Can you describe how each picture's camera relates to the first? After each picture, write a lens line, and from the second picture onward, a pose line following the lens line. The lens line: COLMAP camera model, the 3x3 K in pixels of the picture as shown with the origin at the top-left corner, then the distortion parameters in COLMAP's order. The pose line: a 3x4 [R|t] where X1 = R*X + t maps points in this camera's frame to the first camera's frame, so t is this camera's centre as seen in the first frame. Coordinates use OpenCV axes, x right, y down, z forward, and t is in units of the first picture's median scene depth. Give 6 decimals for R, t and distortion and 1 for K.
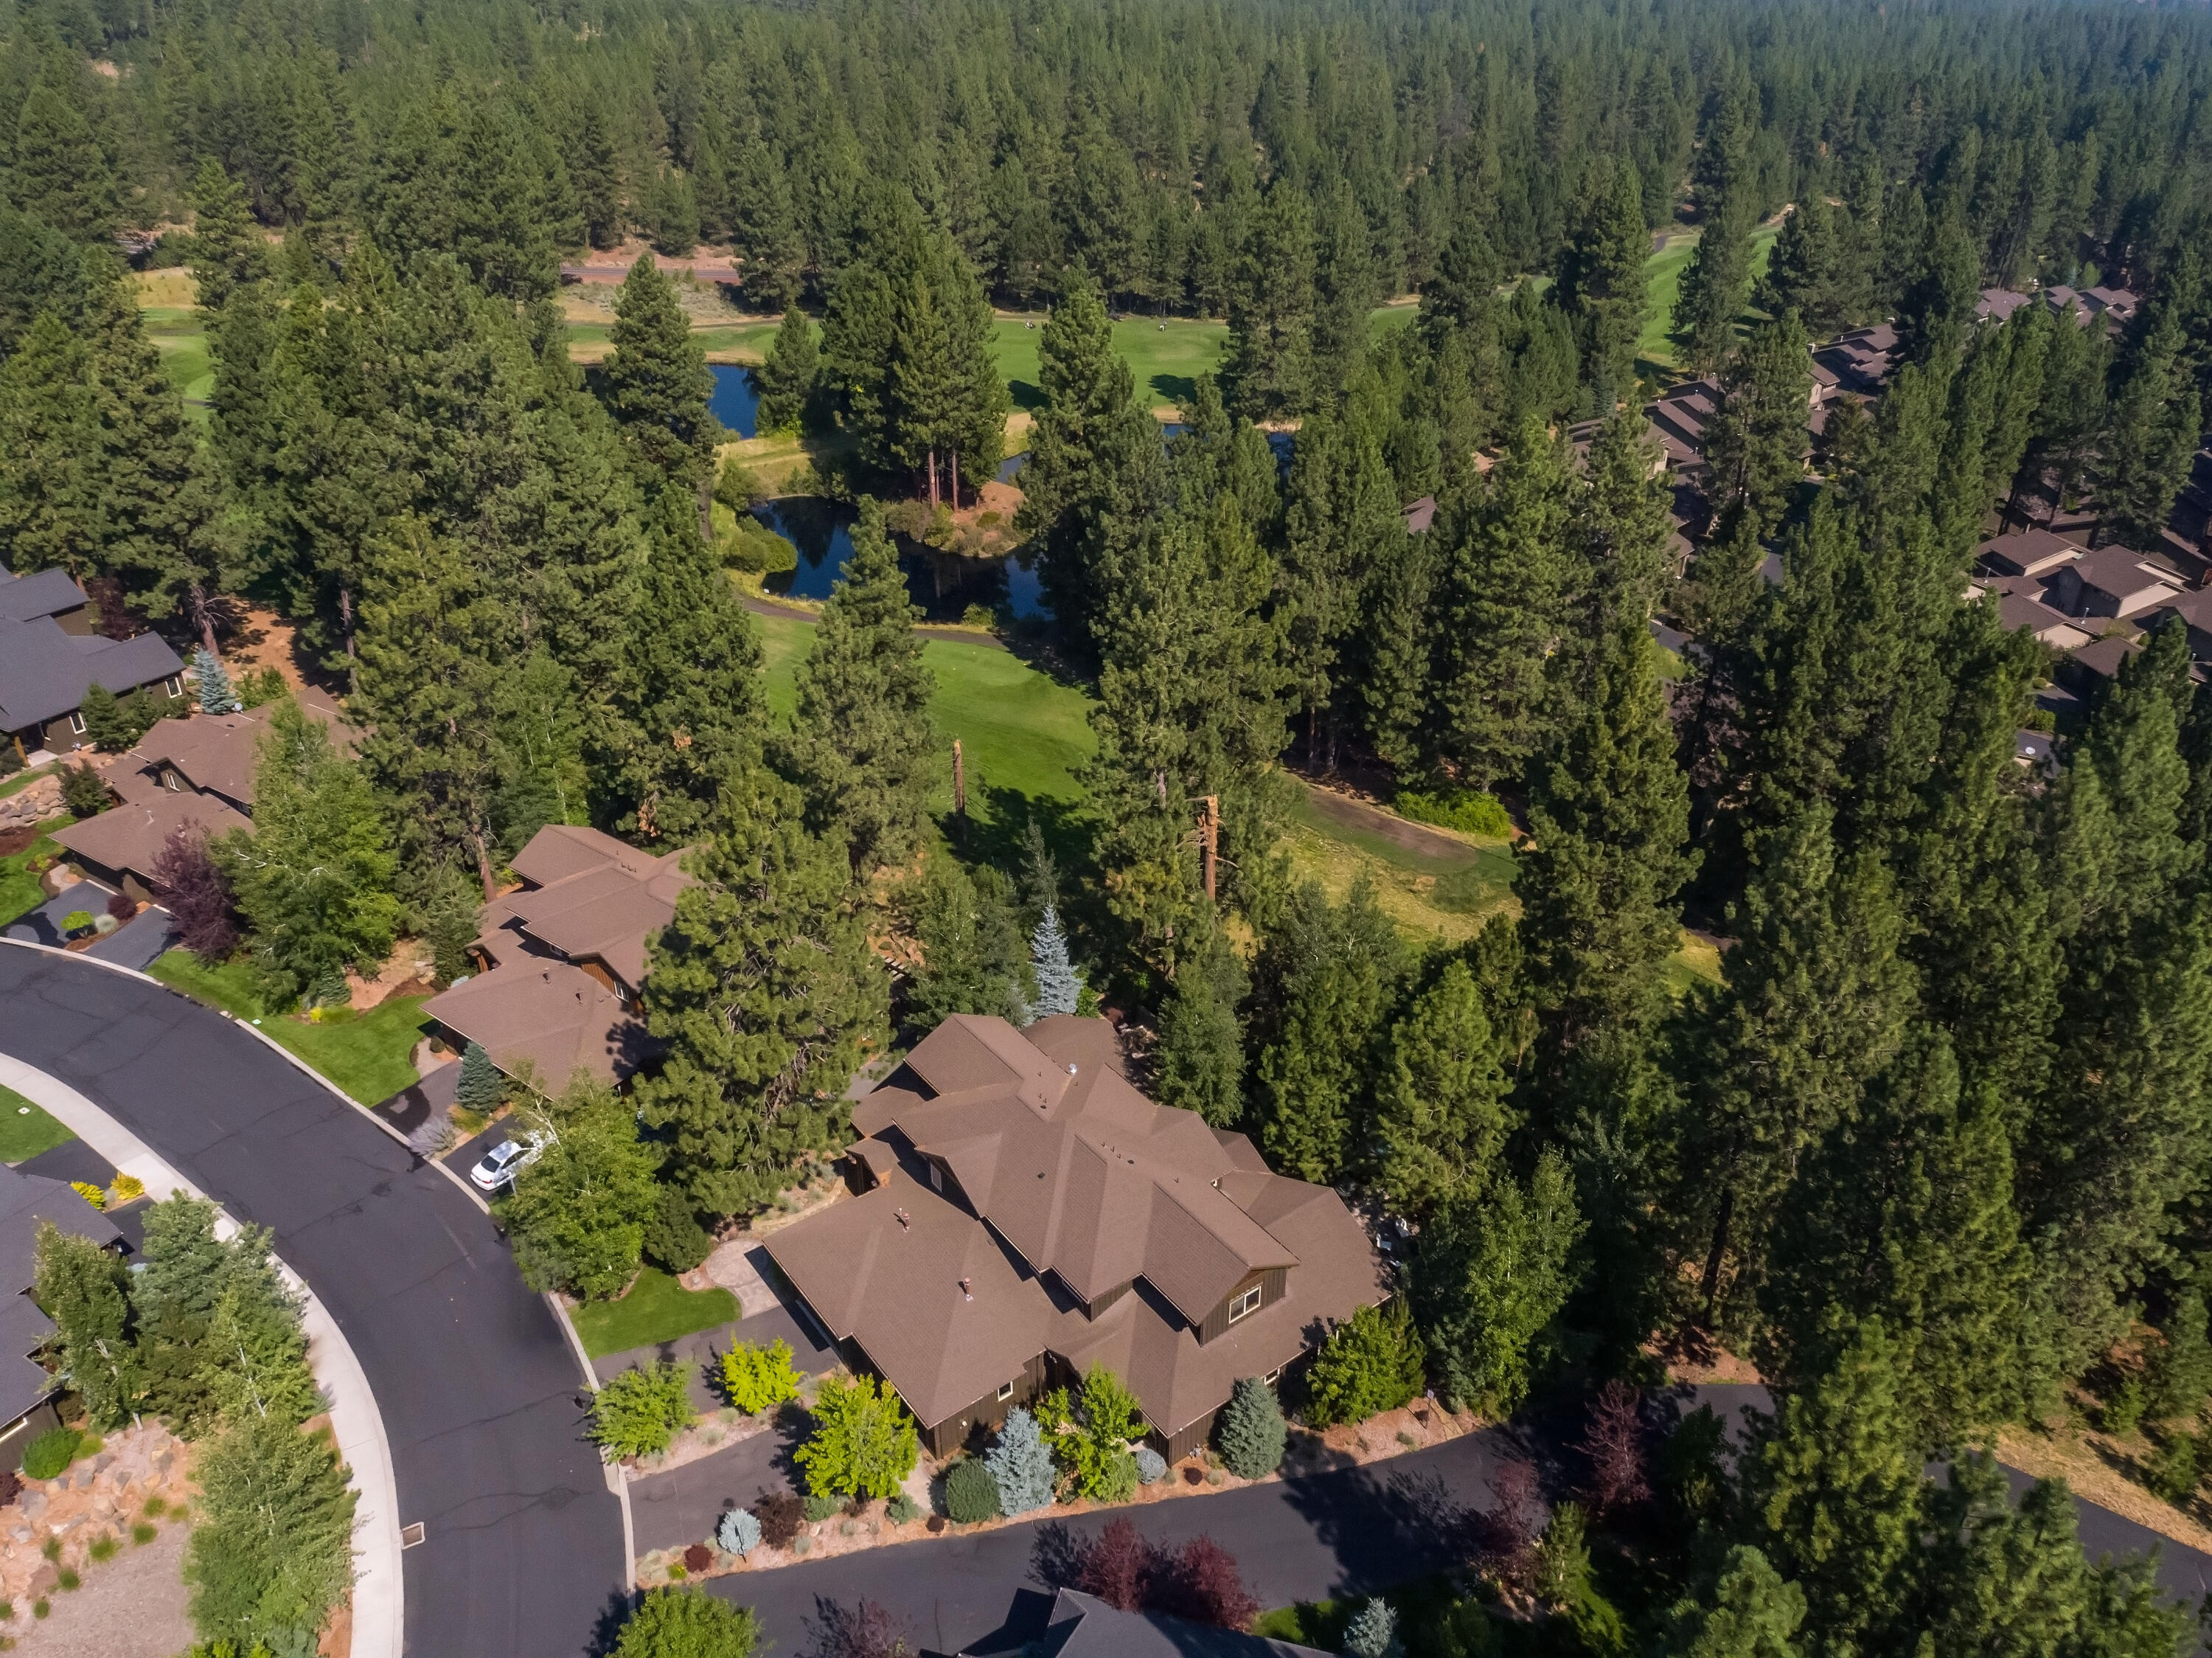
lens RADIAL K [[1648.8, 0, 1162.2], [0, 1648.8, 828.1], [0, 0, 1]] dist [0.001044, -0.005473]
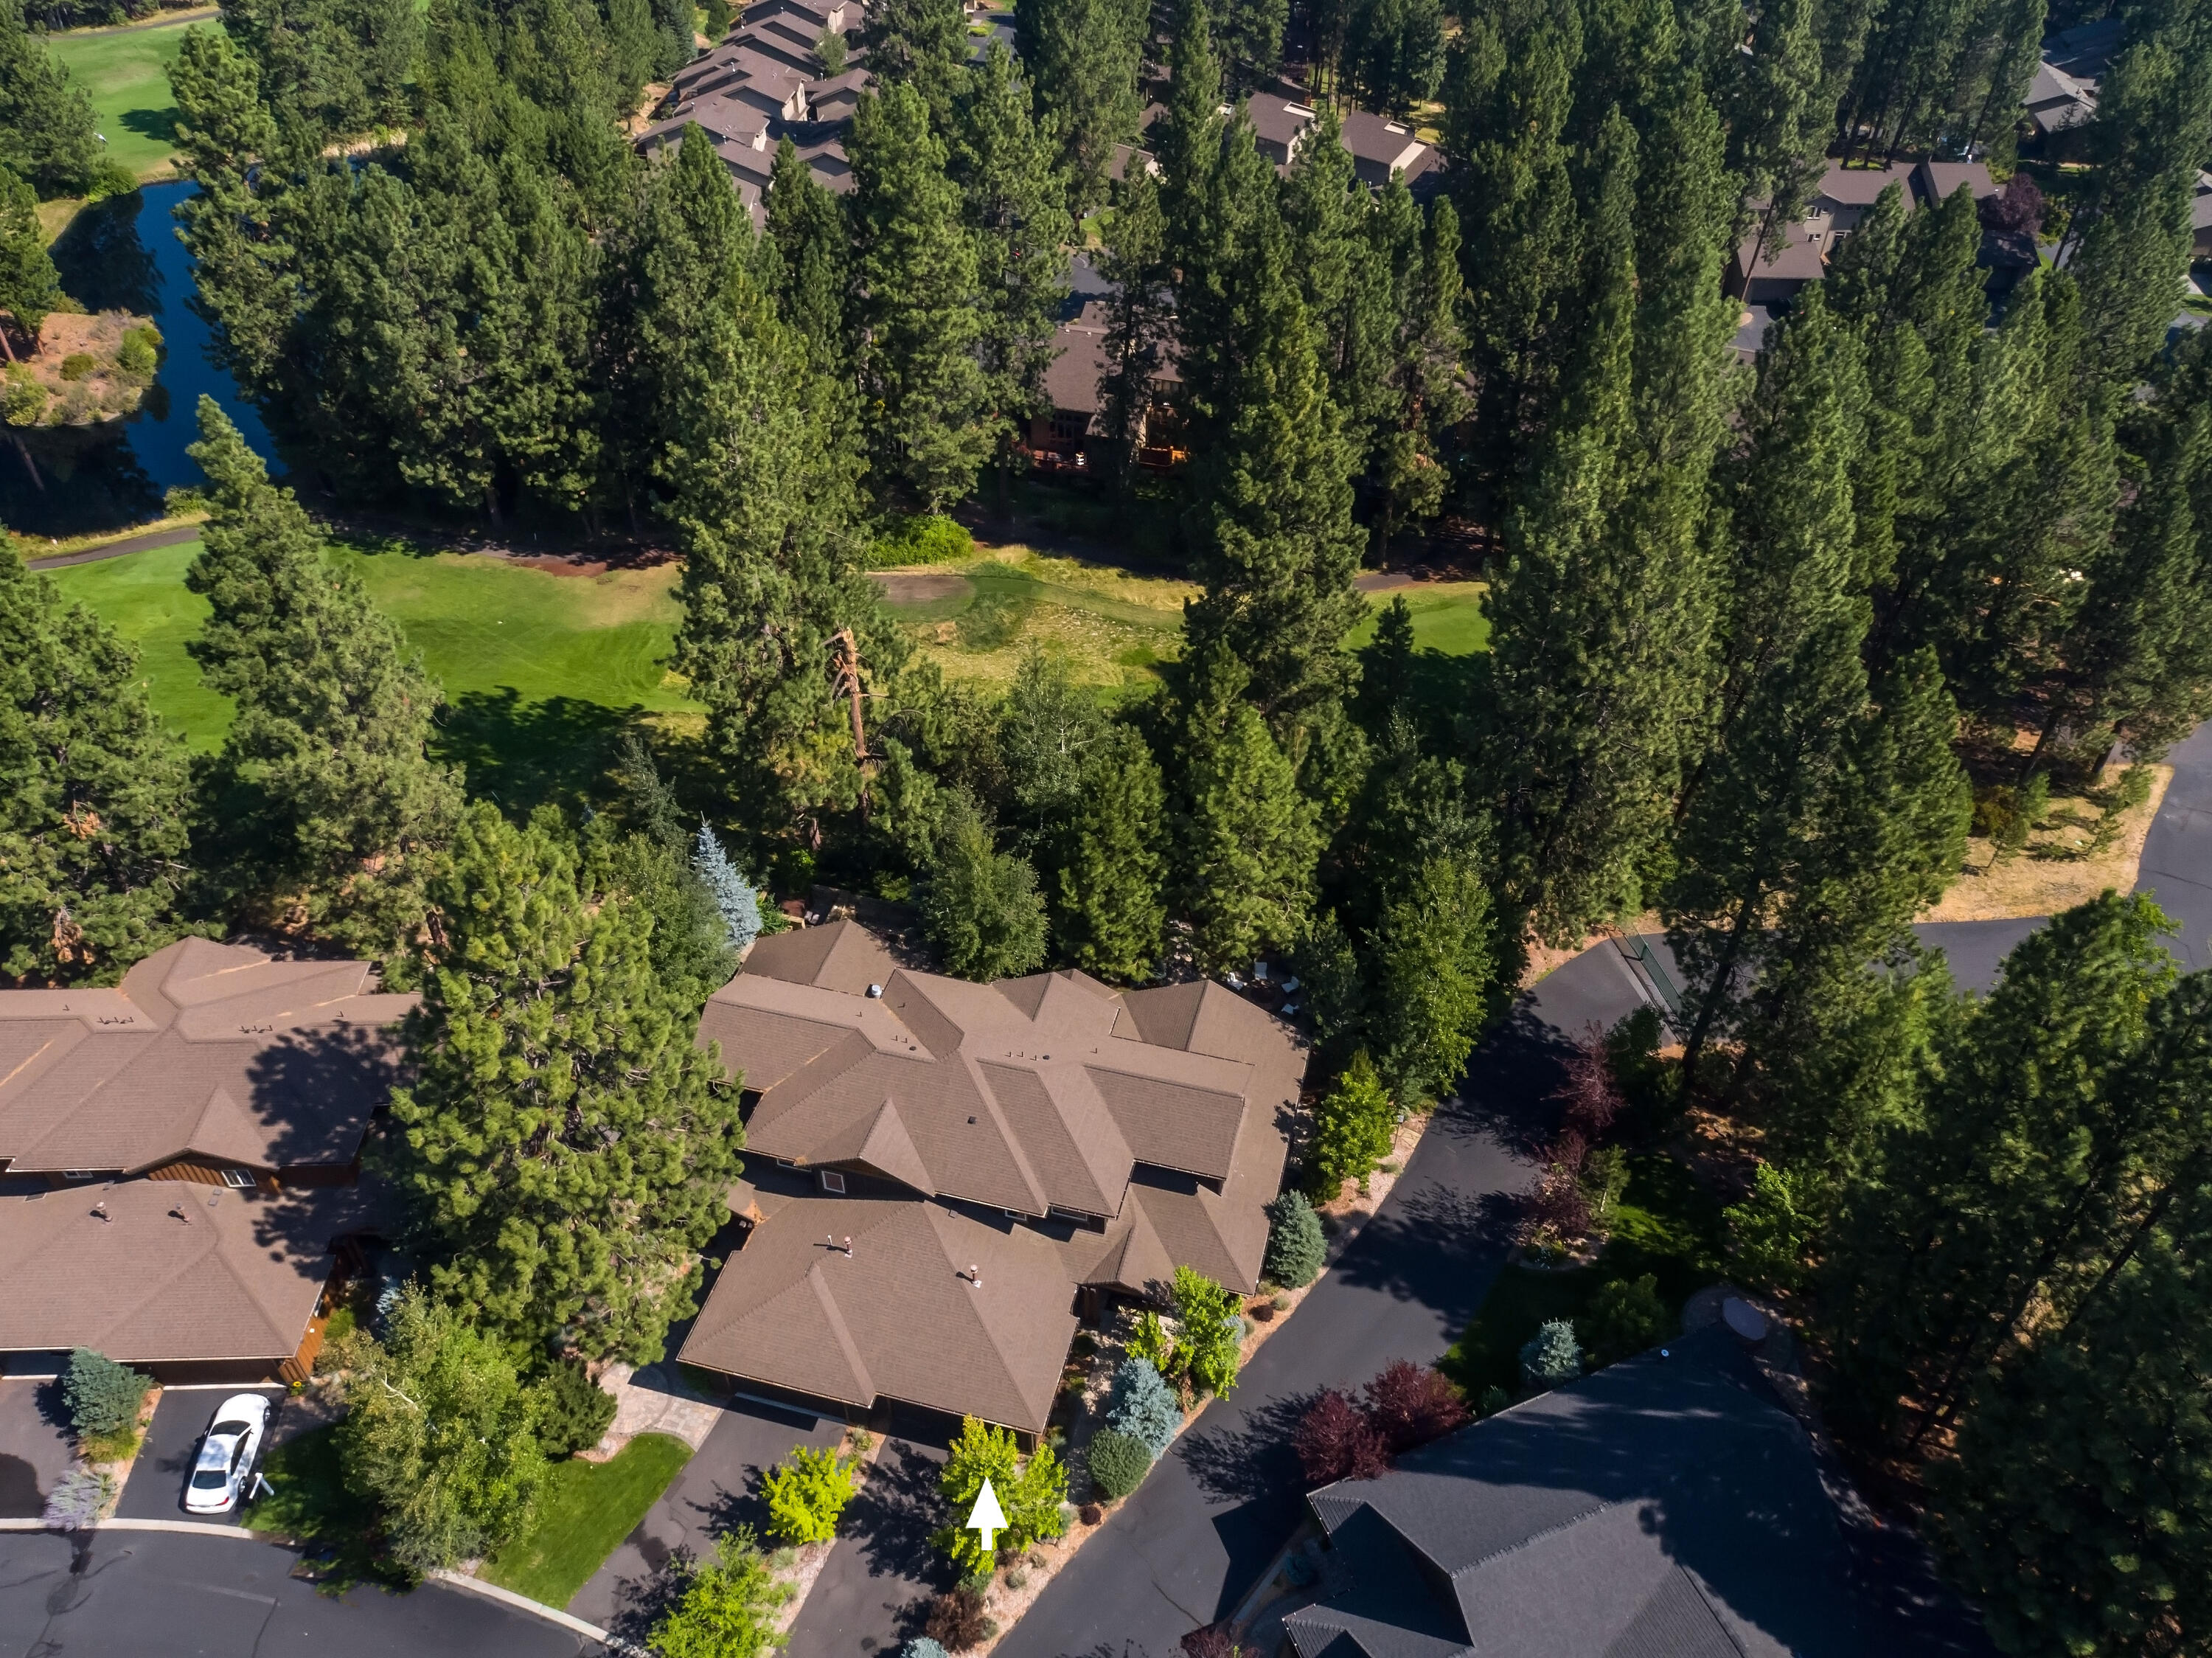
lens RADIAL K [[1648.8, 0, 1162.2], [0, 1648.8, 828.1], [0, 0, 1]] dist [0.001044, -0.005473]
pose [[0.790479, -0.408265, 0.456577, -0.293402], [0.303256, 0.908543, 0.287376, -0.132100], [-0.532145, -0.088705, 0.841993, 0.207660]]
